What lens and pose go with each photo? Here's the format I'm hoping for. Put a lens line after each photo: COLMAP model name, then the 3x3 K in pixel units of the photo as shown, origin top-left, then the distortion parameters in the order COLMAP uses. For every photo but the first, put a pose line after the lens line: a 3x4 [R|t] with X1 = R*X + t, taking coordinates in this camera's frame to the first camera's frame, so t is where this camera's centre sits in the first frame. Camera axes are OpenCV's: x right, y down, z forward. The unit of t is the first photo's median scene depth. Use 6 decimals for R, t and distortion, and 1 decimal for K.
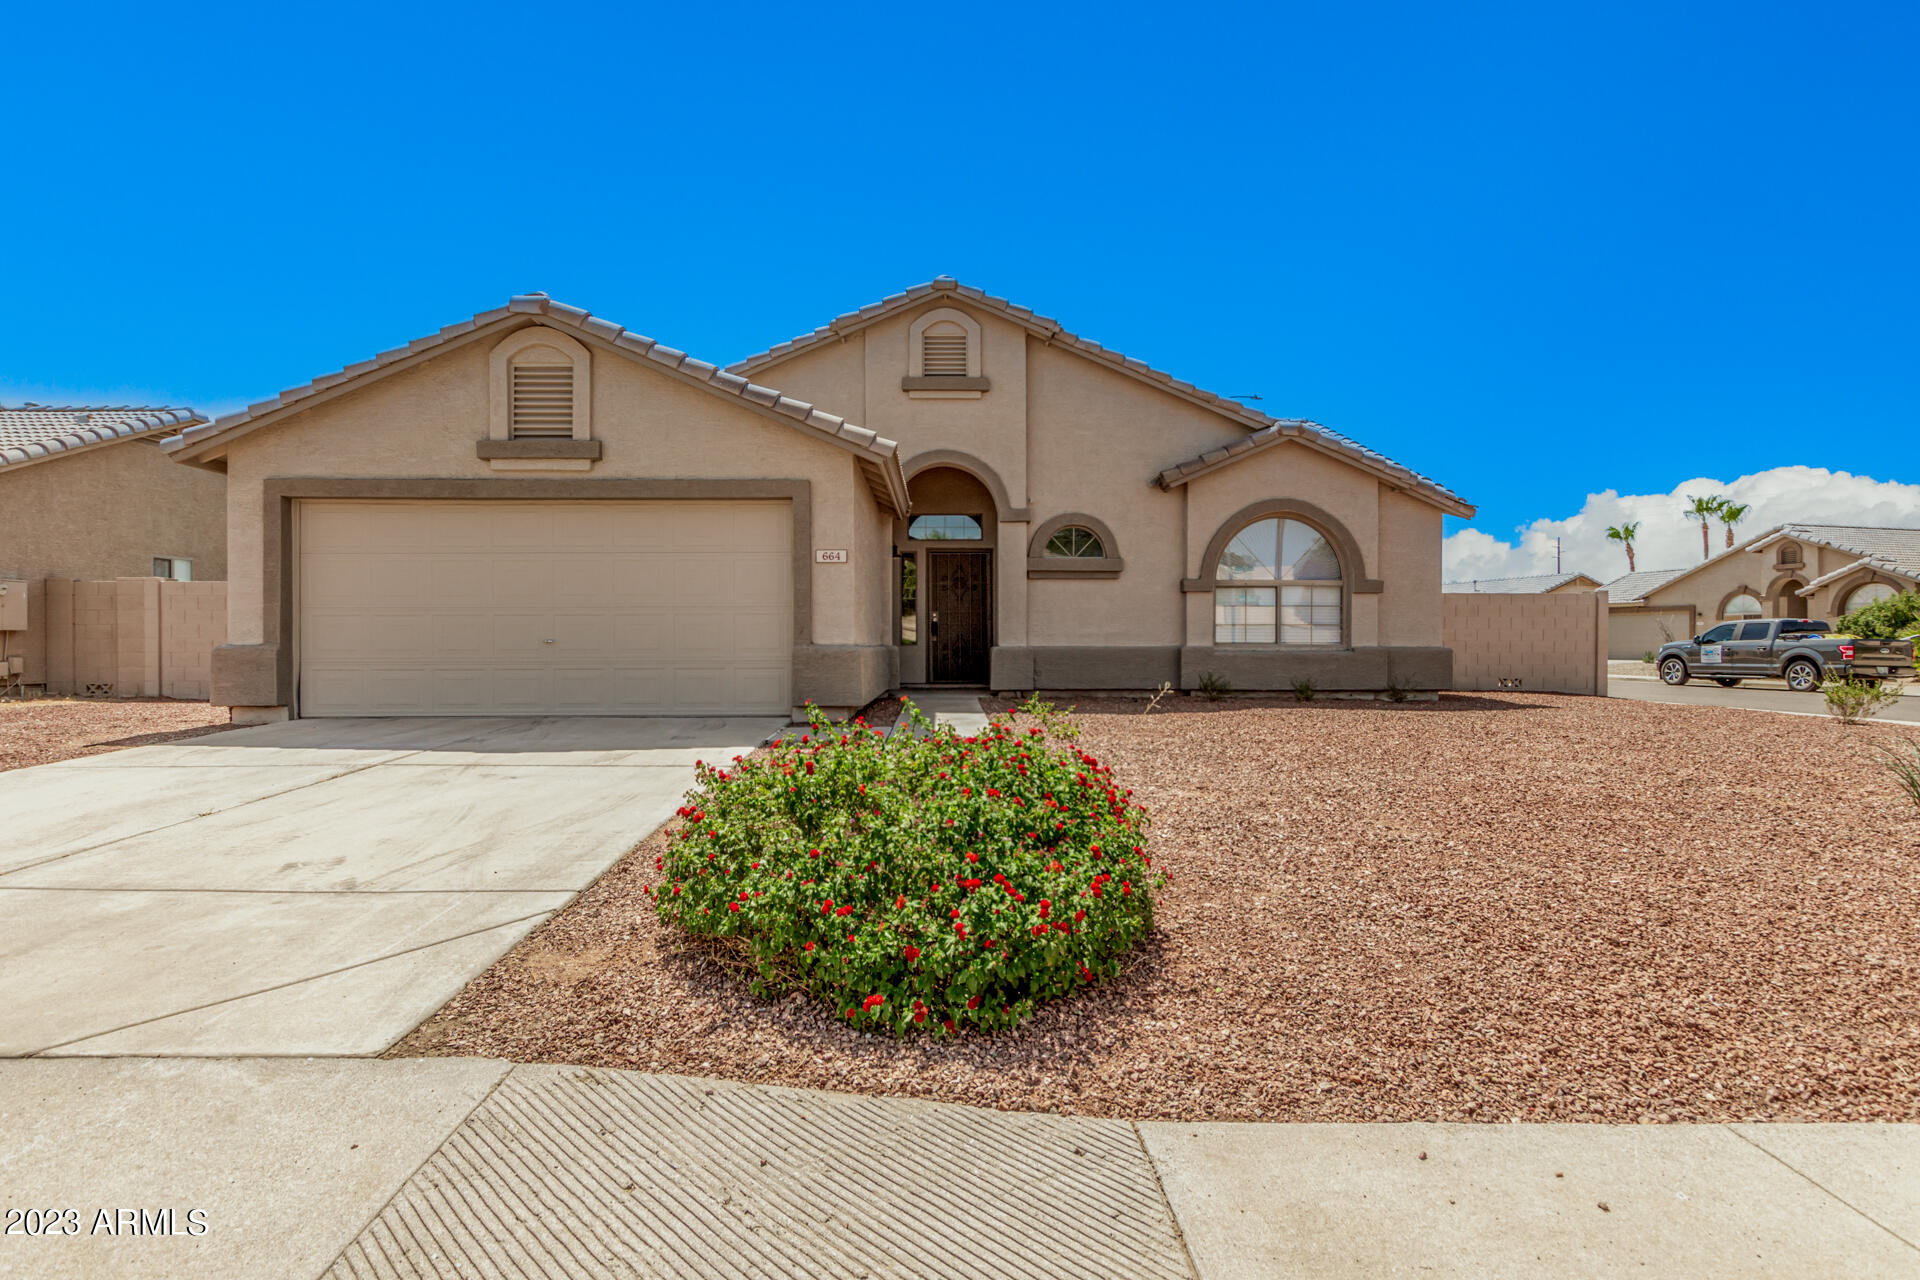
lens RADIAL K [[984.2, 0, 960.0], [0, 984.2, 640.0], [0, 0, 1]] dist [0.000053, 0.000124]
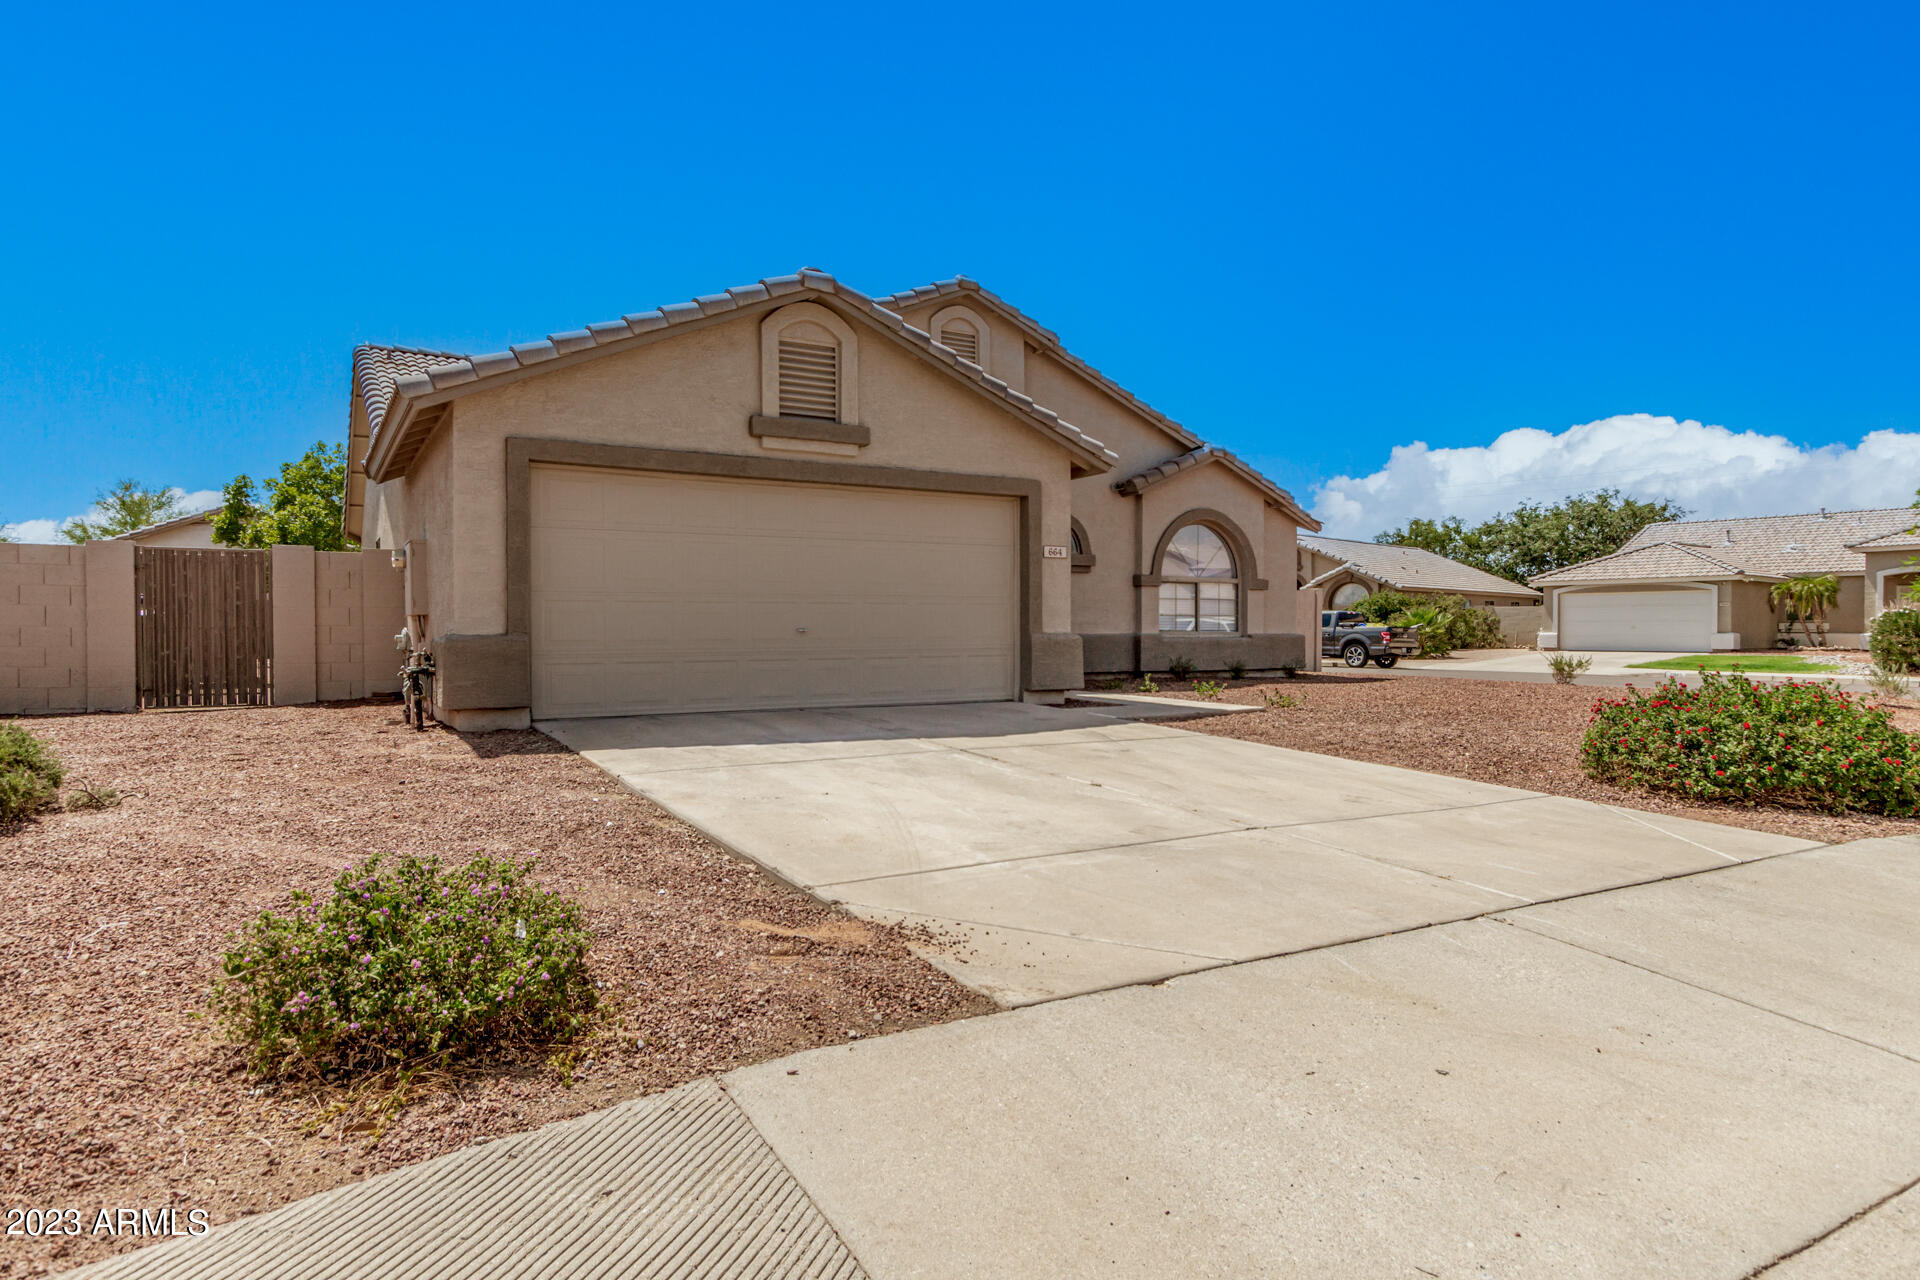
lens RADIAL K [[1101.3, 0, 960.0], [0, 1101.3, 640.0], [0, 0, 1]] dist [-0.001741, -0.000237]
pose [[0.869248, -0.005074, 0.494350, -0.589321], [-0.001142, 0.999924, 0.012271, -0.001795], [-0.494375, -0.011231, 0.869176, -0.006150]]
